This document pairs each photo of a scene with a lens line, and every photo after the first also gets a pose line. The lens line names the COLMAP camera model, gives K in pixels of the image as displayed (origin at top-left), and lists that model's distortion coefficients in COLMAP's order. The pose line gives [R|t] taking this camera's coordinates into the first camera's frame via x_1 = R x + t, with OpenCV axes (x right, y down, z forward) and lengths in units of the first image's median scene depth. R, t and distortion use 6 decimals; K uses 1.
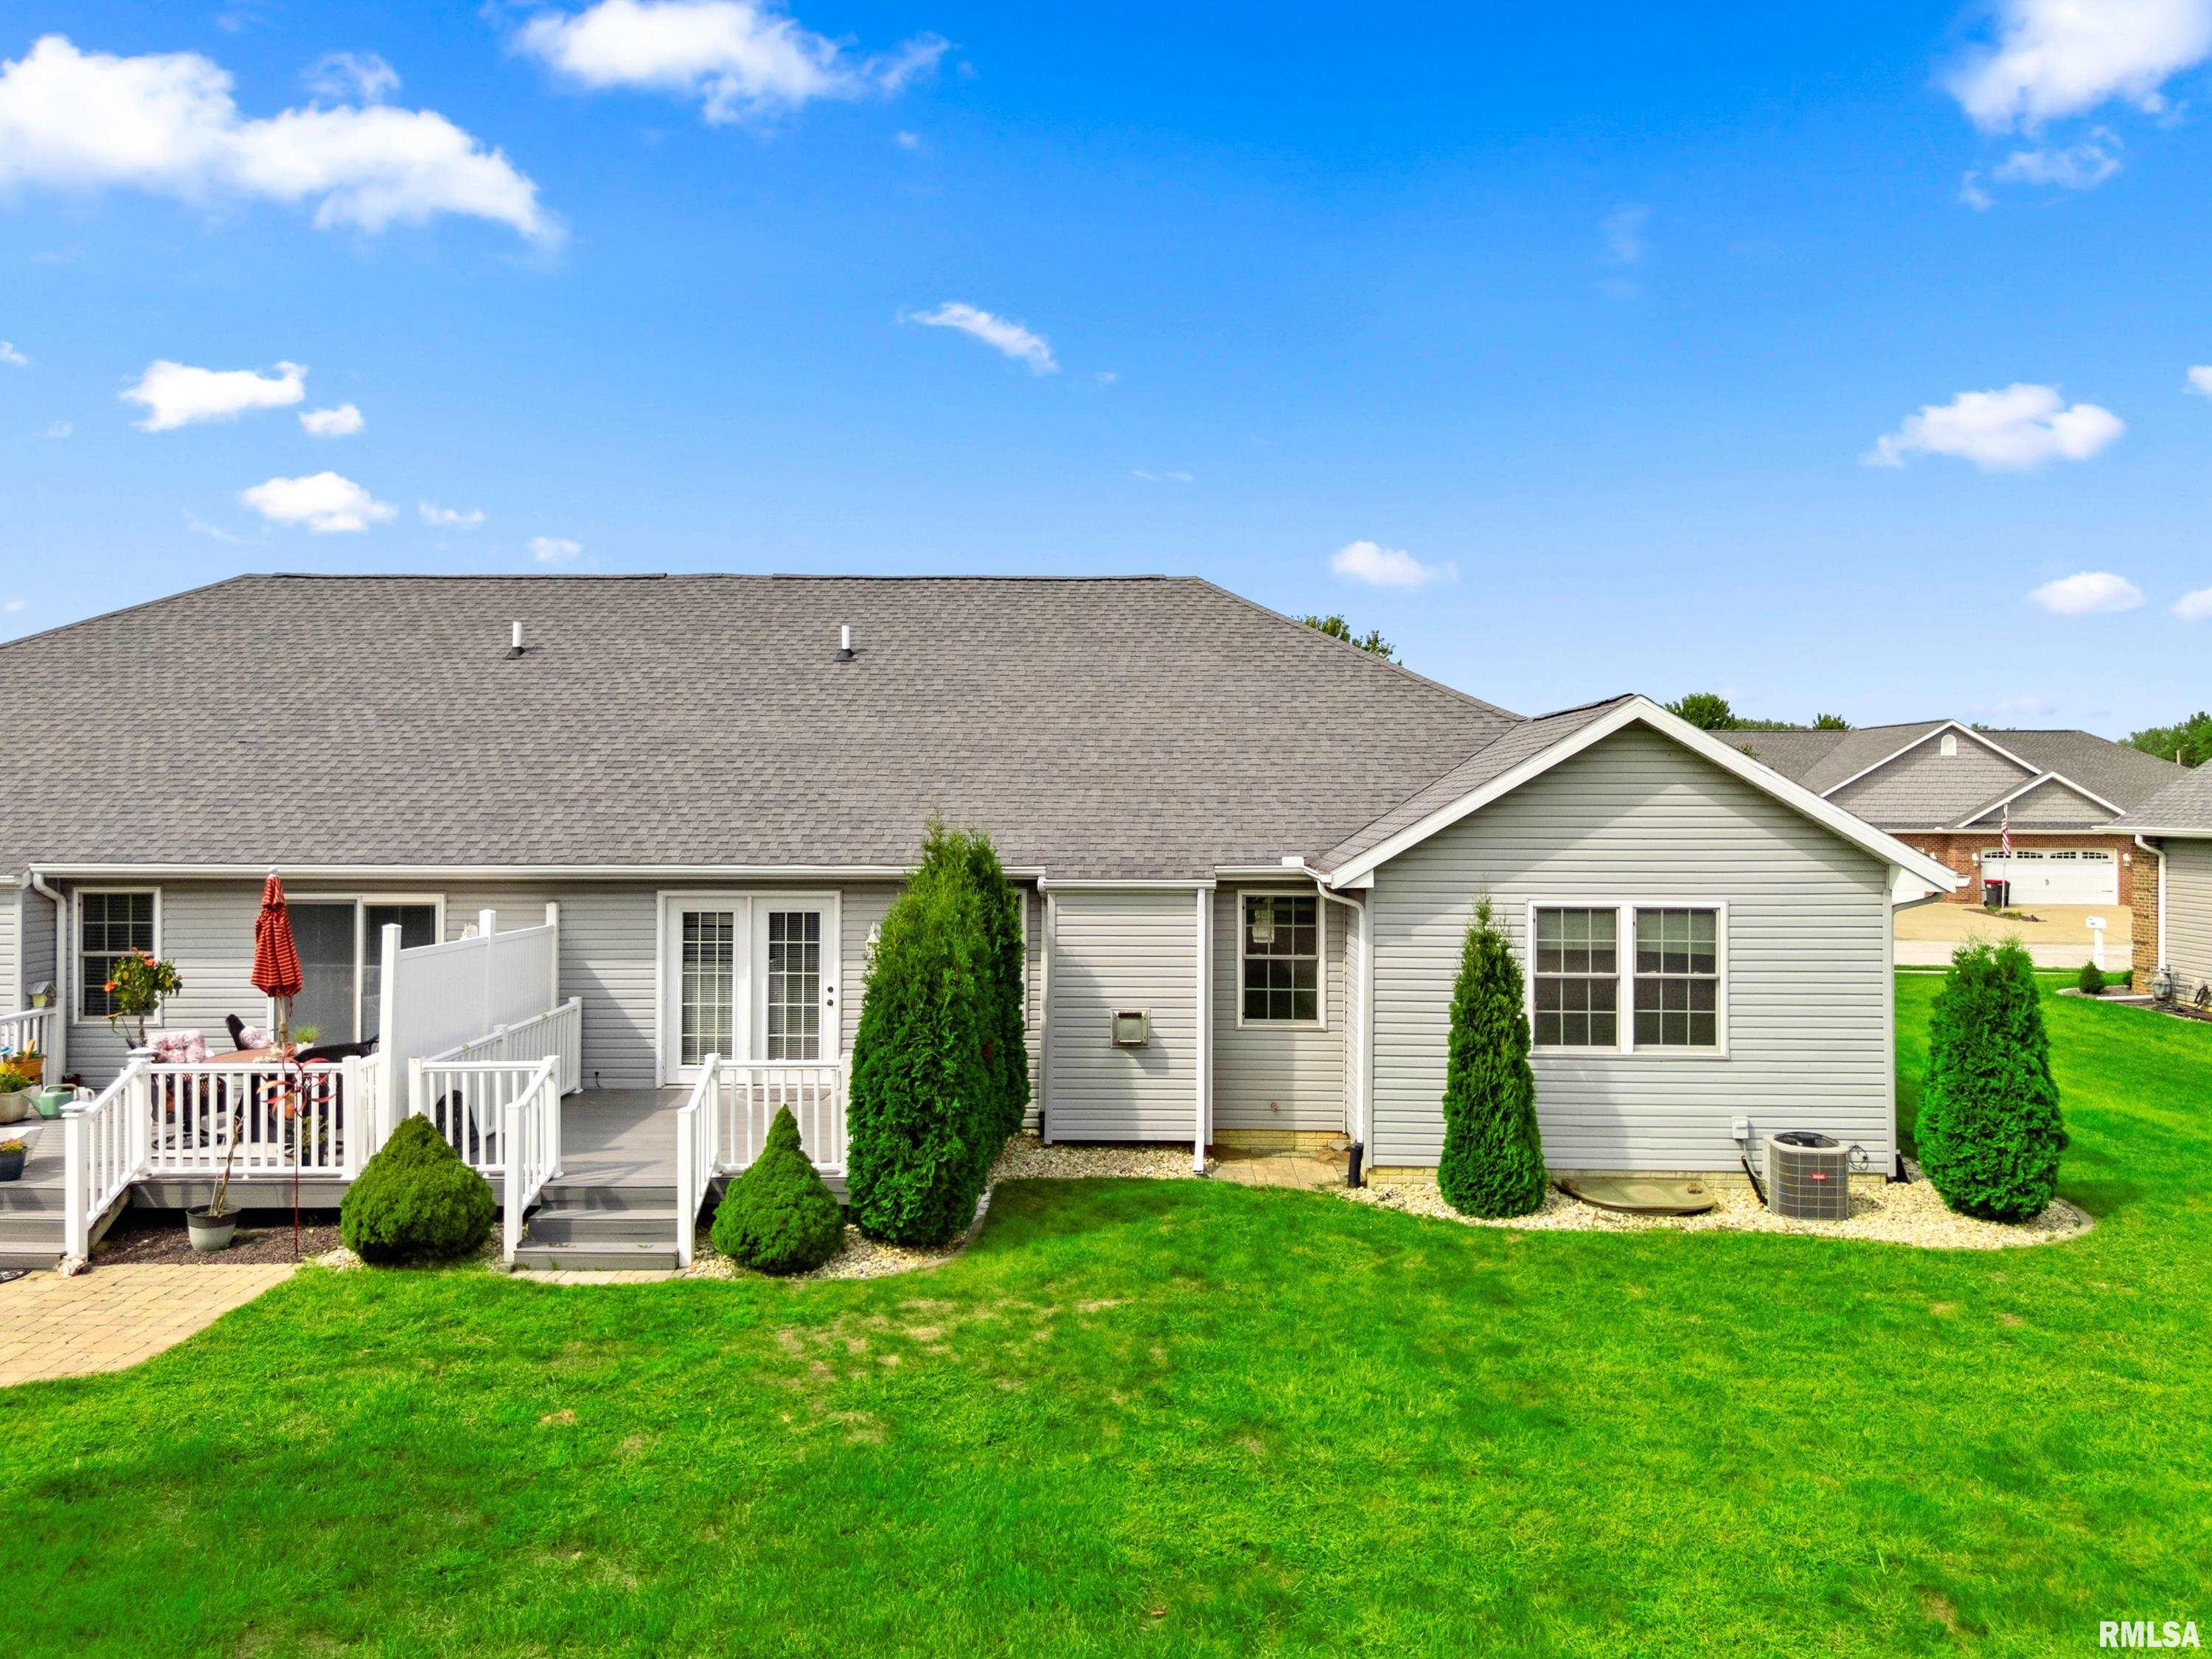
lens RADIAL K [[1646.3, 0, 1106.0], [0, 1646.3, 829.5], [0, 0, 1]] dist [0.078284, -0.070605]
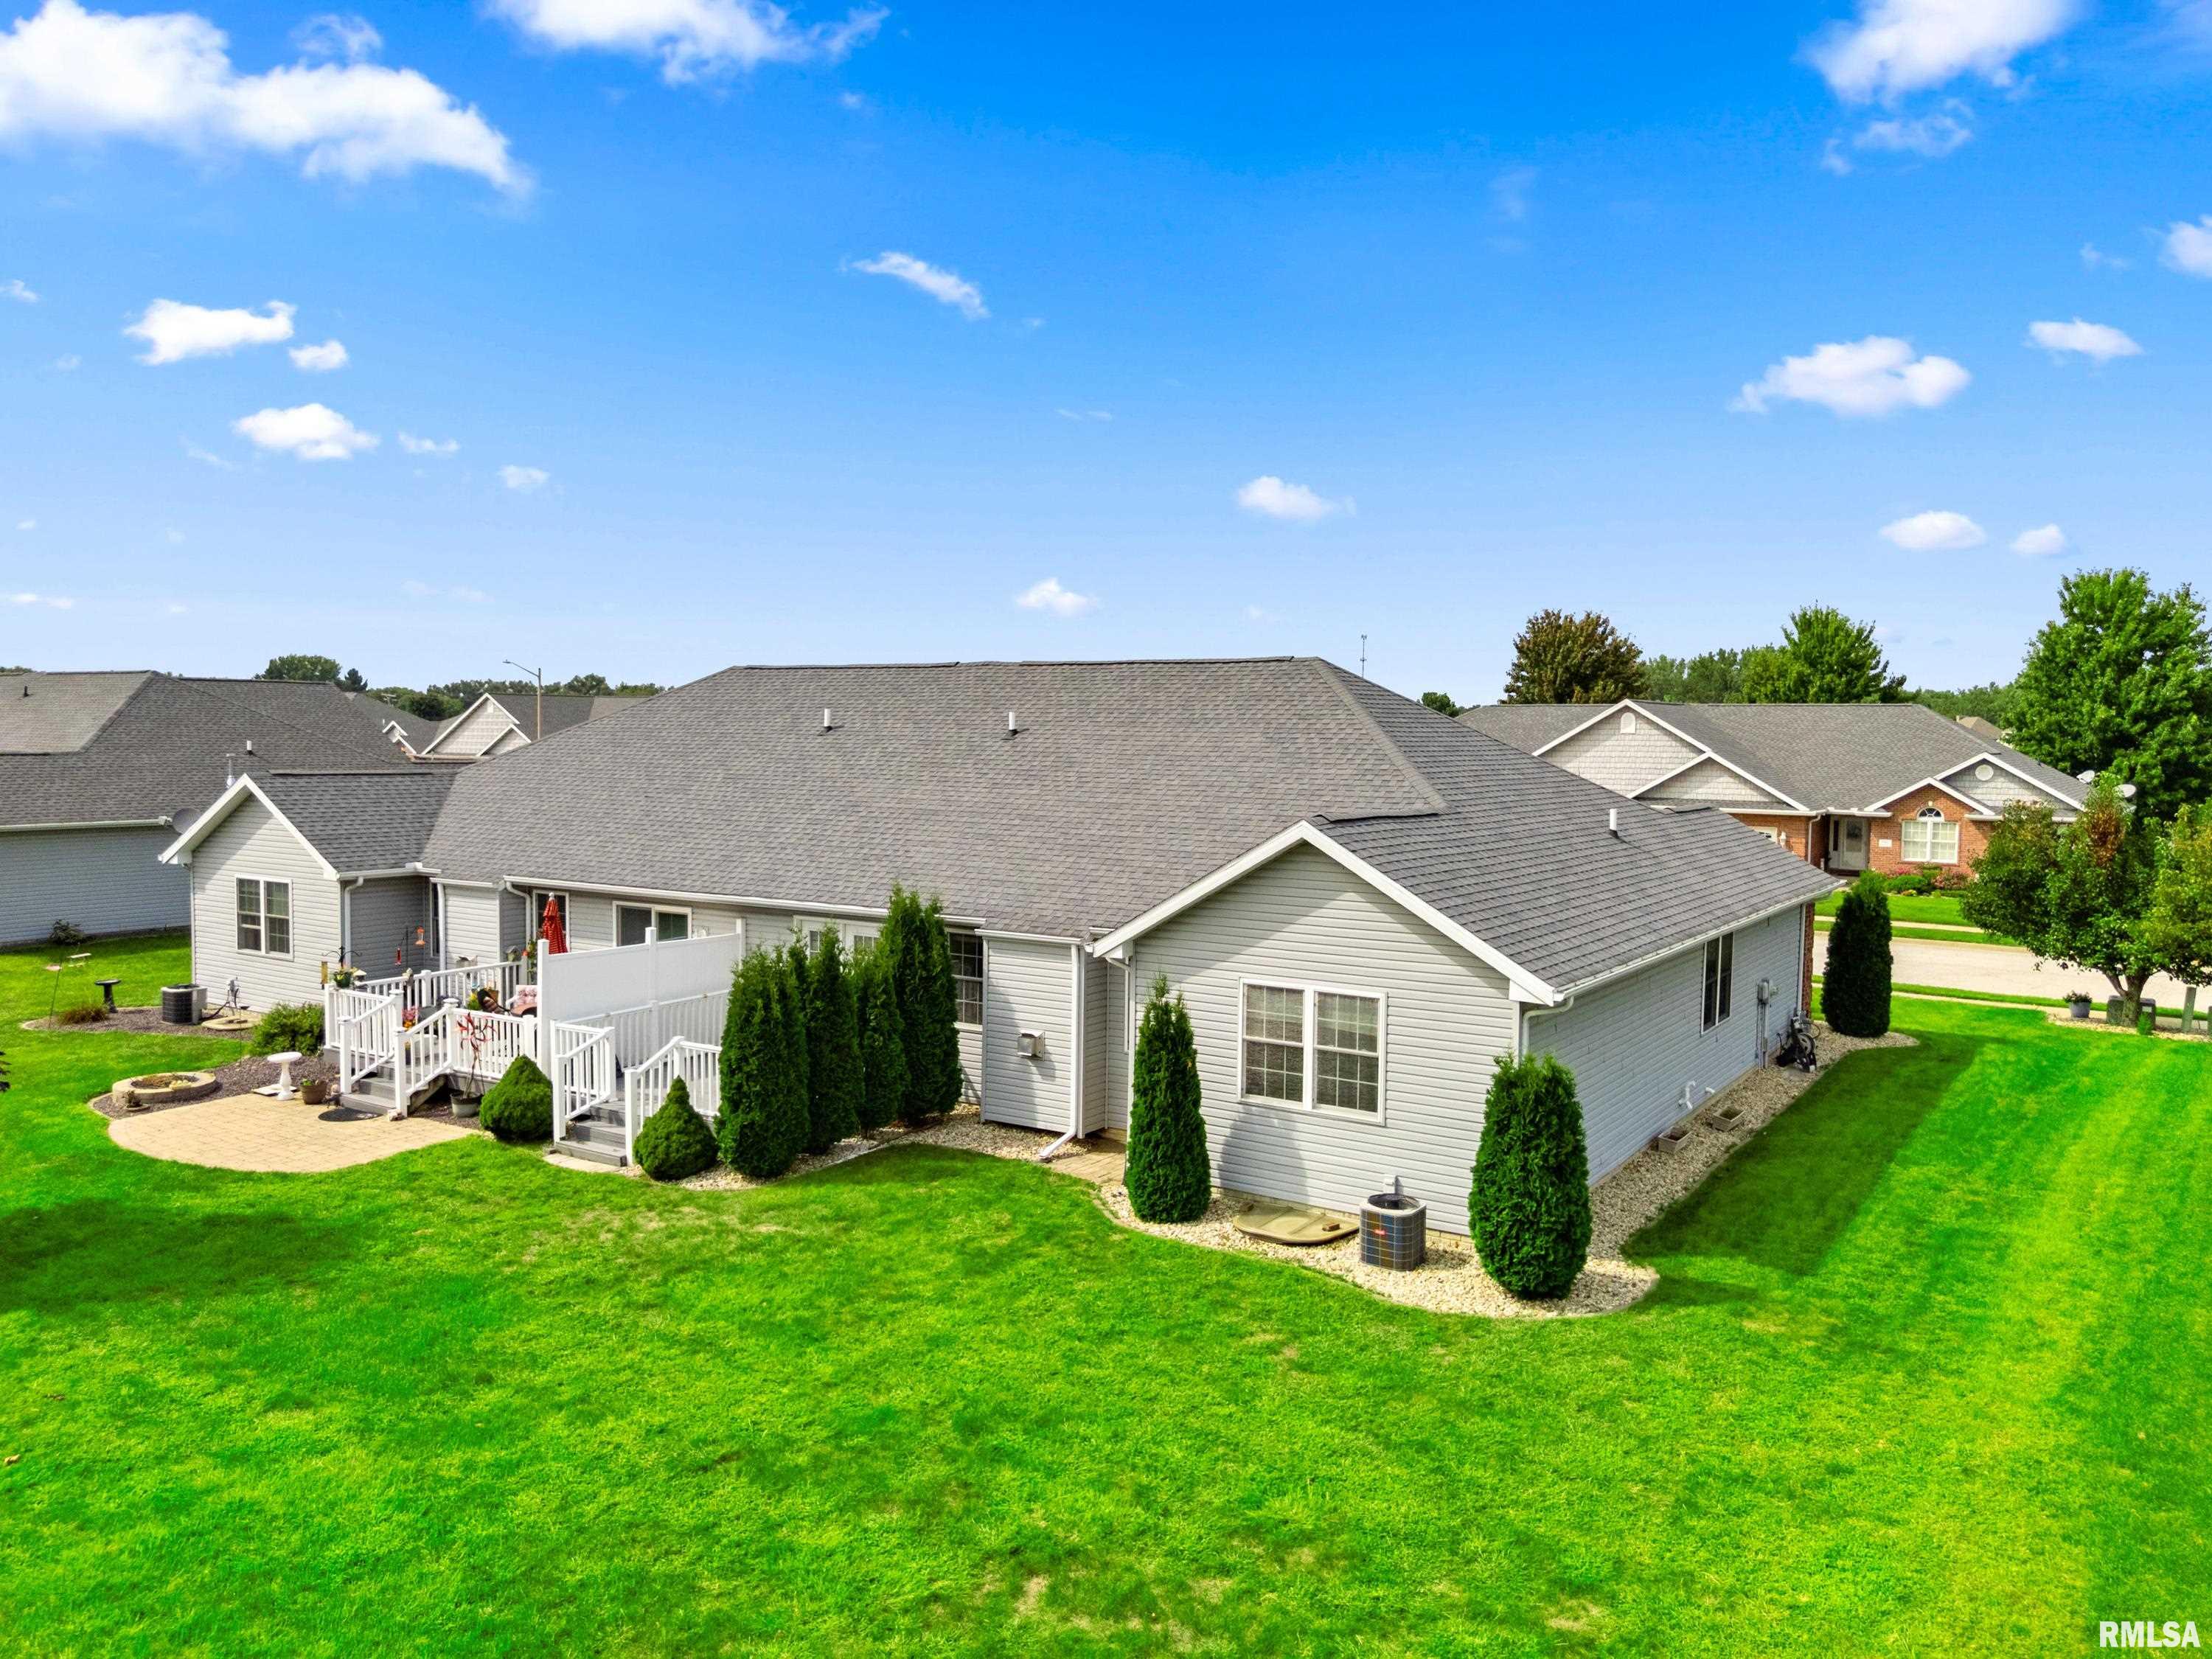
lens RADIAL K [[1646.3, 0, 1106.0], [0, 1646.3, 829.5], [0, 0, 1]] dist [0.078284, -0.070605]
pose [[0.846606, 0.039095, -0.530782, 0.966880], [-0.016530, 0.998749, 0.047197, -0.147366], [0.531963, -0.031183, 0.846193, -0.117279]]
